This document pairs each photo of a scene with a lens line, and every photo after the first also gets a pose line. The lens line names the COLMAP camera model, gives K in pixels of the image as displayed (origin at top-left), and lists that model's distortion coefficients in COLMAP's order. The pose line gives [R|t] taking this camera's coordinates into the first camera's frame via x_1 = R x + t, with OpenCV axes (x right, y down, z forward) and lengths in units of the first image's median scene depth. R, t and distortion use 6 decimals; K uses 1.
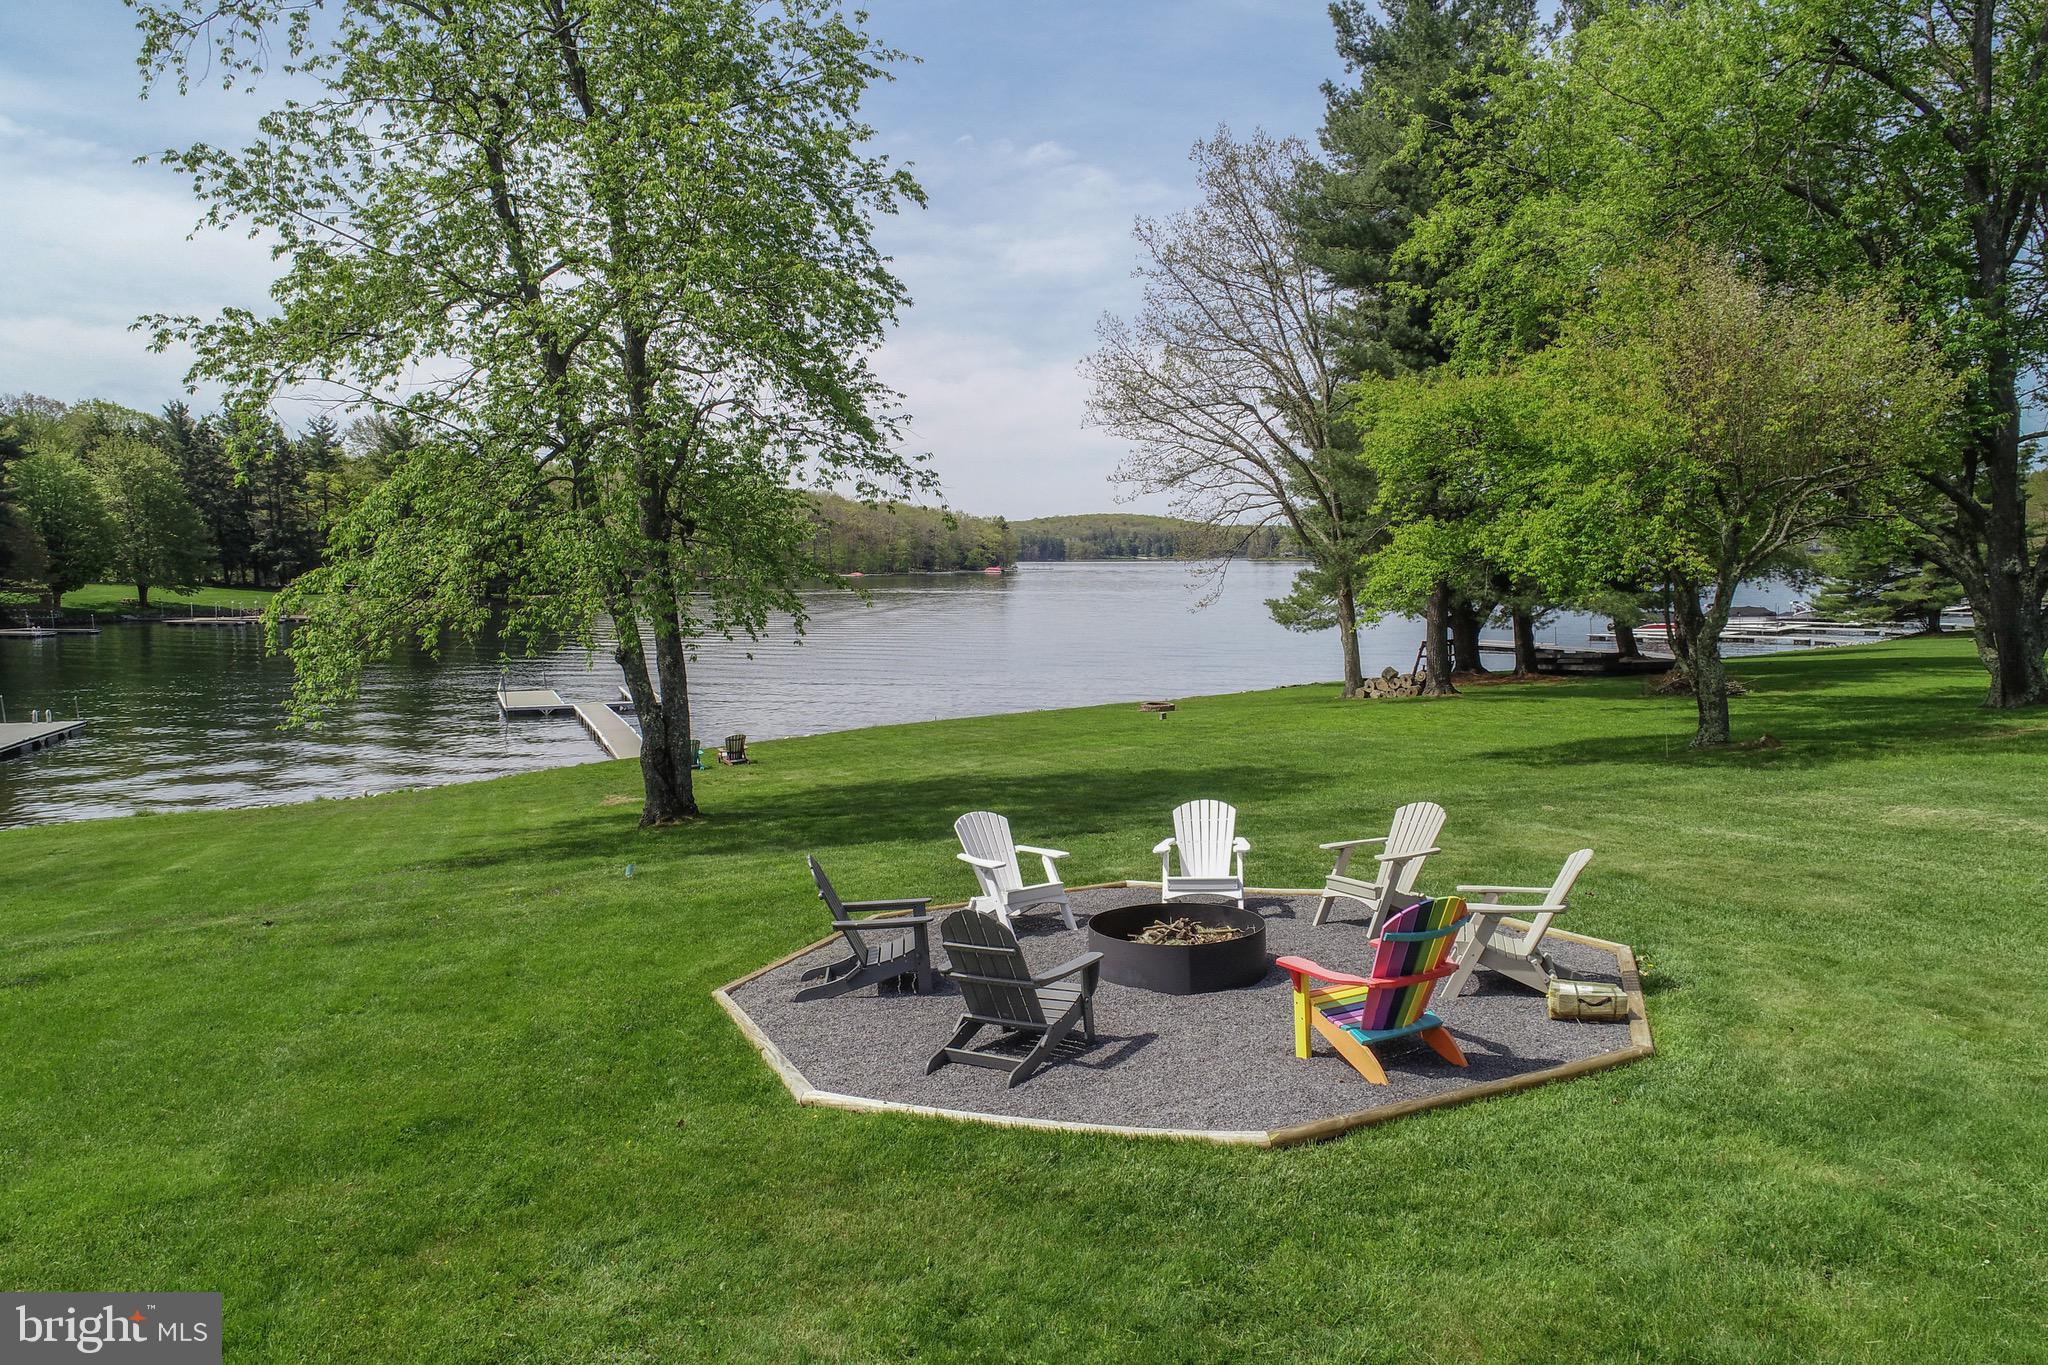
lens RADIAL K [[1366.2, 0, 1020.4], [0, 1366.2, 682.0], [0, 0, 1]] dist [-0.001869, 0.001603]
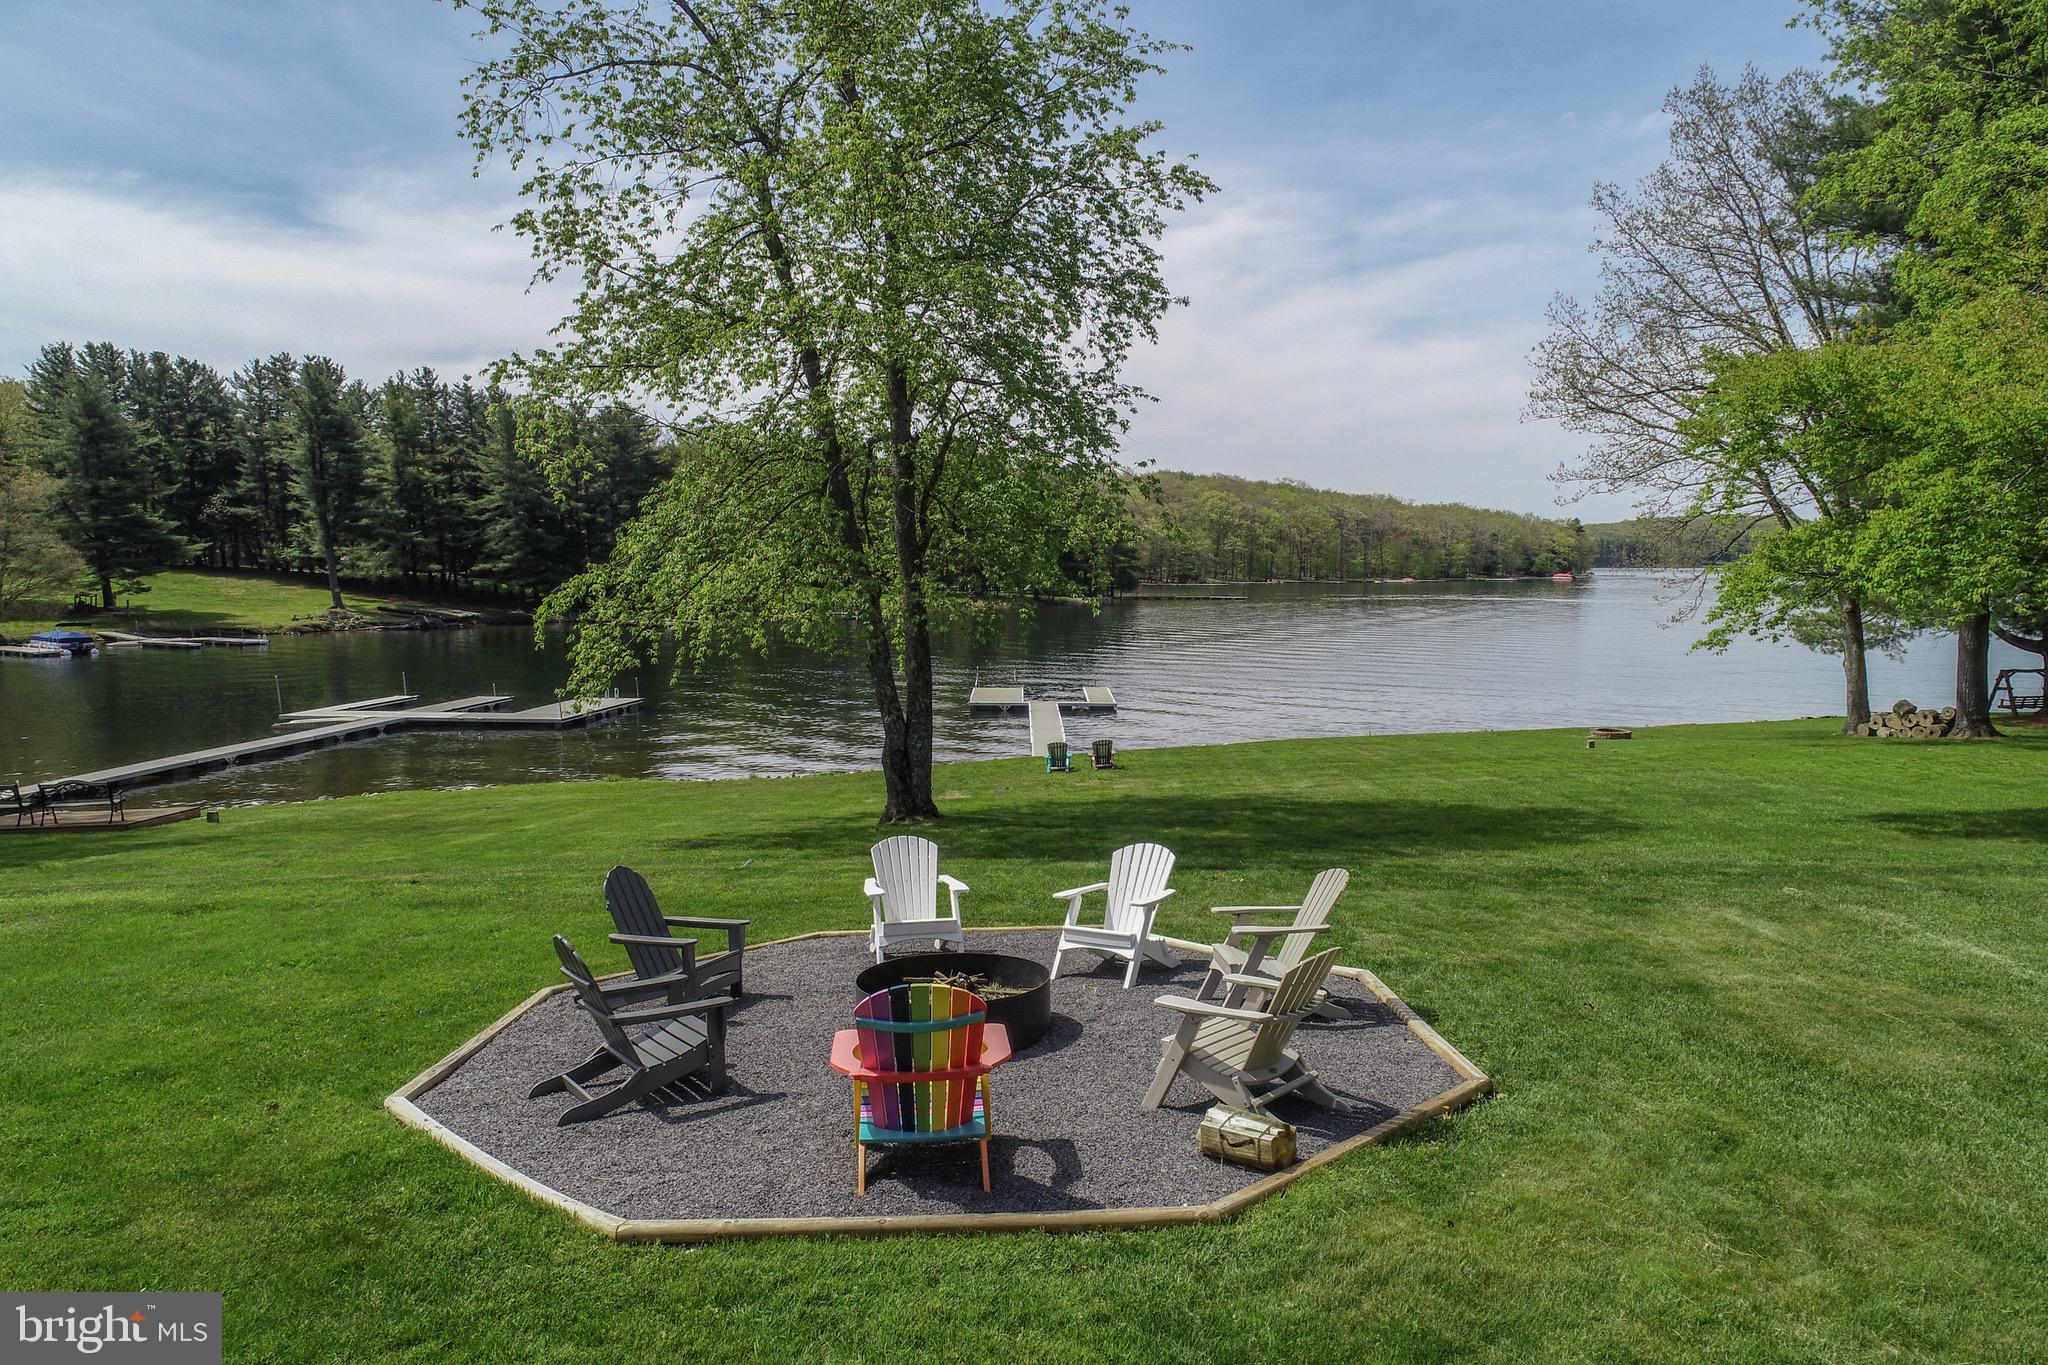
lens RADIAL K [[1366.2, 0, 1024.7], [0, 1366.2, 679.6], [0, 0, 1]] dist [-0.001869, 0.001603]
pose [[0.919864, 0.036507, -0.390535, 0.205855], [-0.038554, 0.999253, 0.002600, -0.009892], [0.390338, 0.012665, 0.920584, 0.075748]]
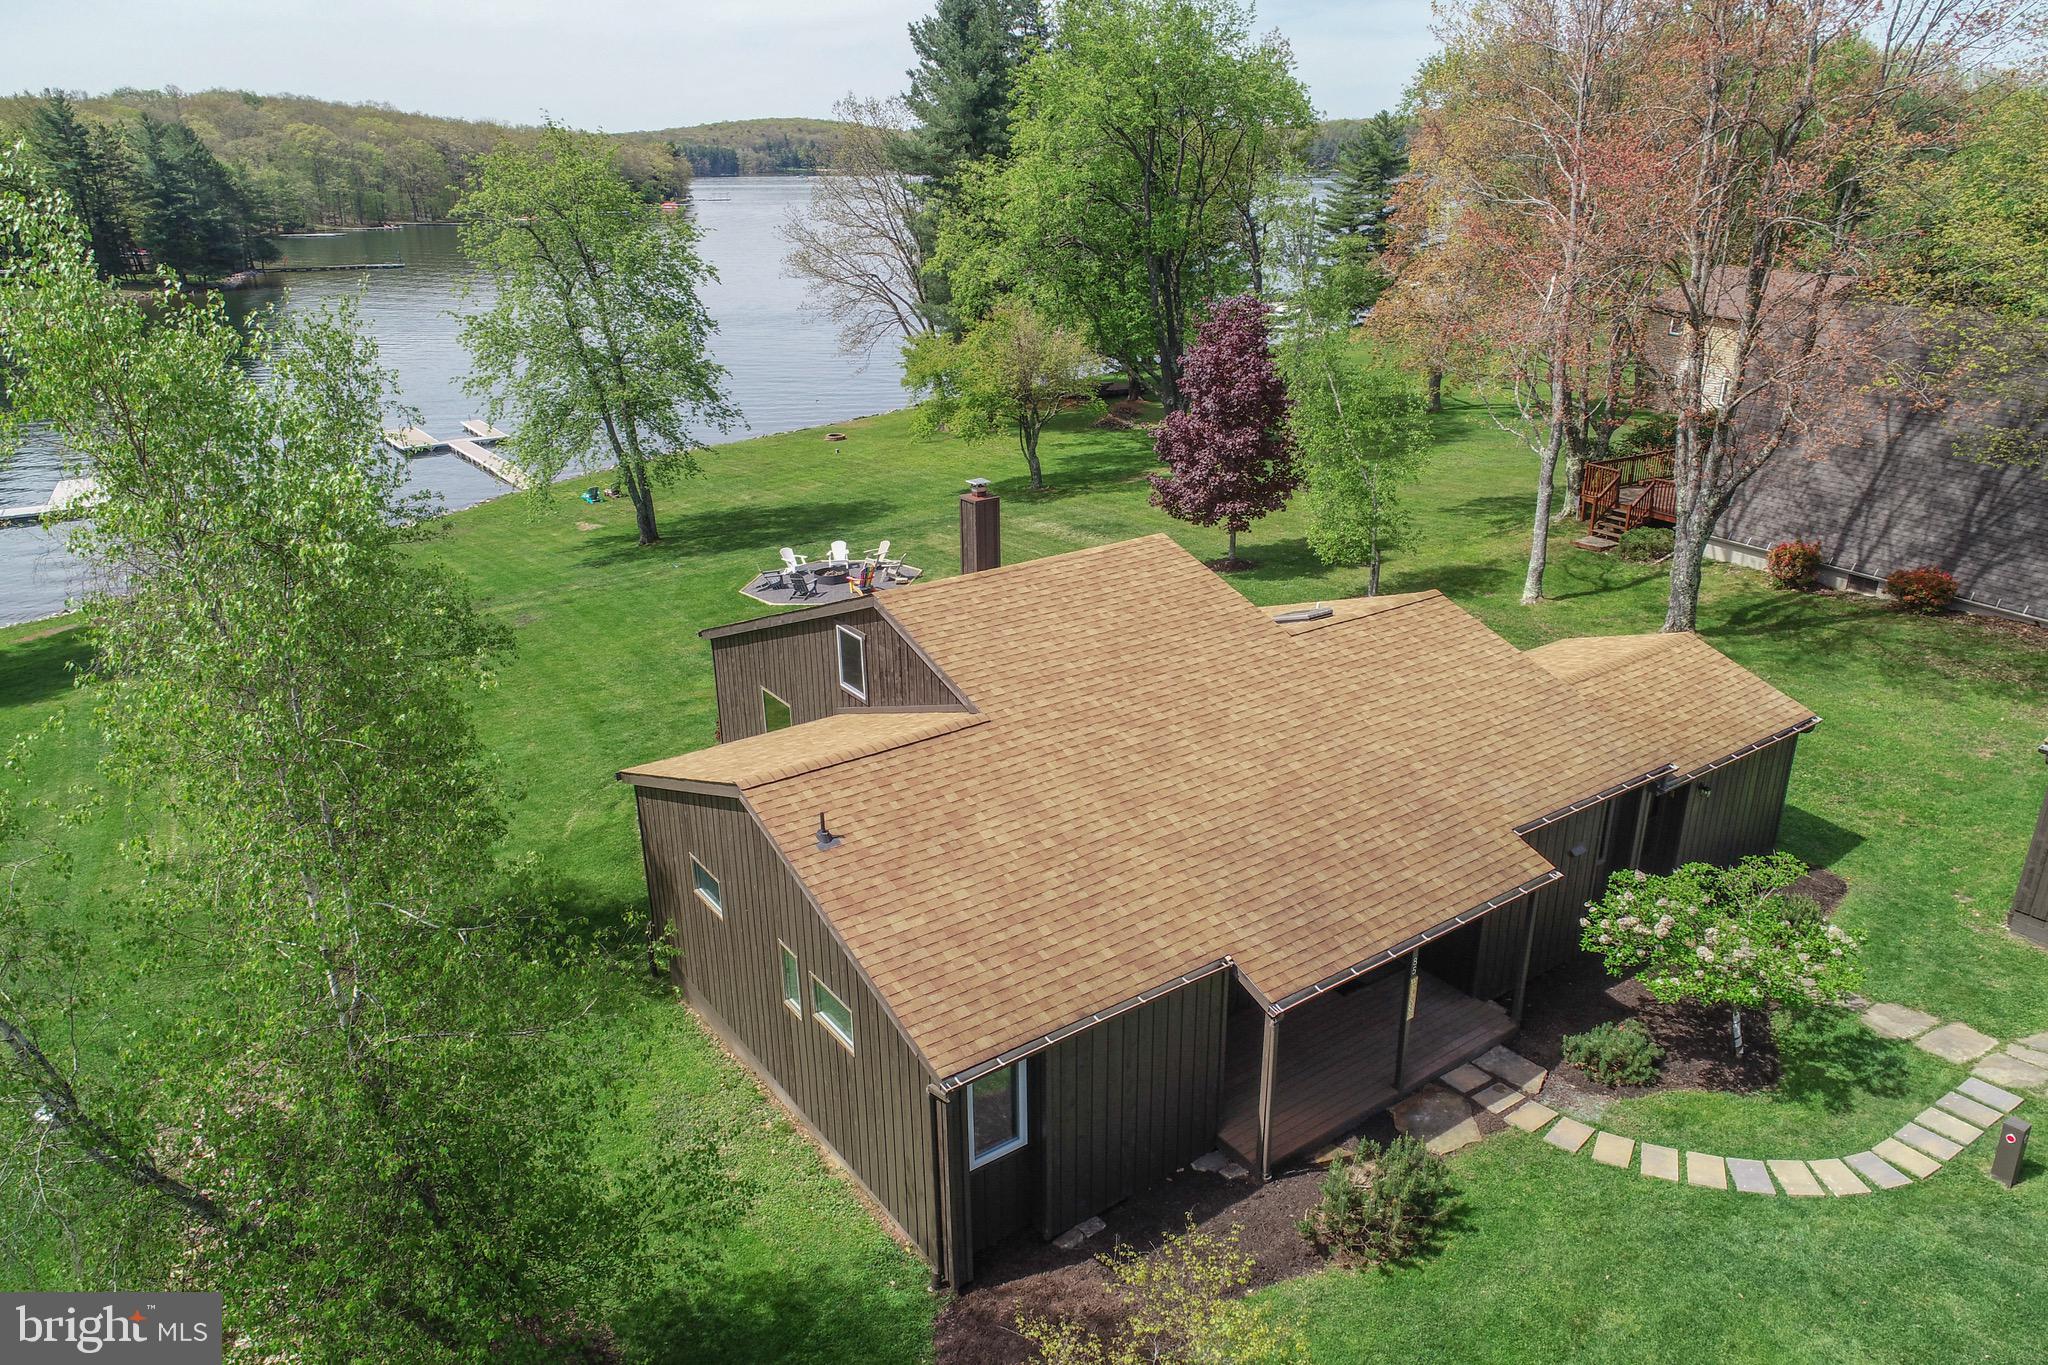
lens RADIAL K [[1366.2, 0, 1017.7], [0, 1366.2, 690.1], [0, 0, 1]] dist [-0.001869, 0.001603]
pose [[0.975424, -0.087338, 0.202289, -0.109679], [0.028280, 0.960116, 0.278167, -0.316533], [-0.218515, -0.265610, 0.938990, -1.610024]]
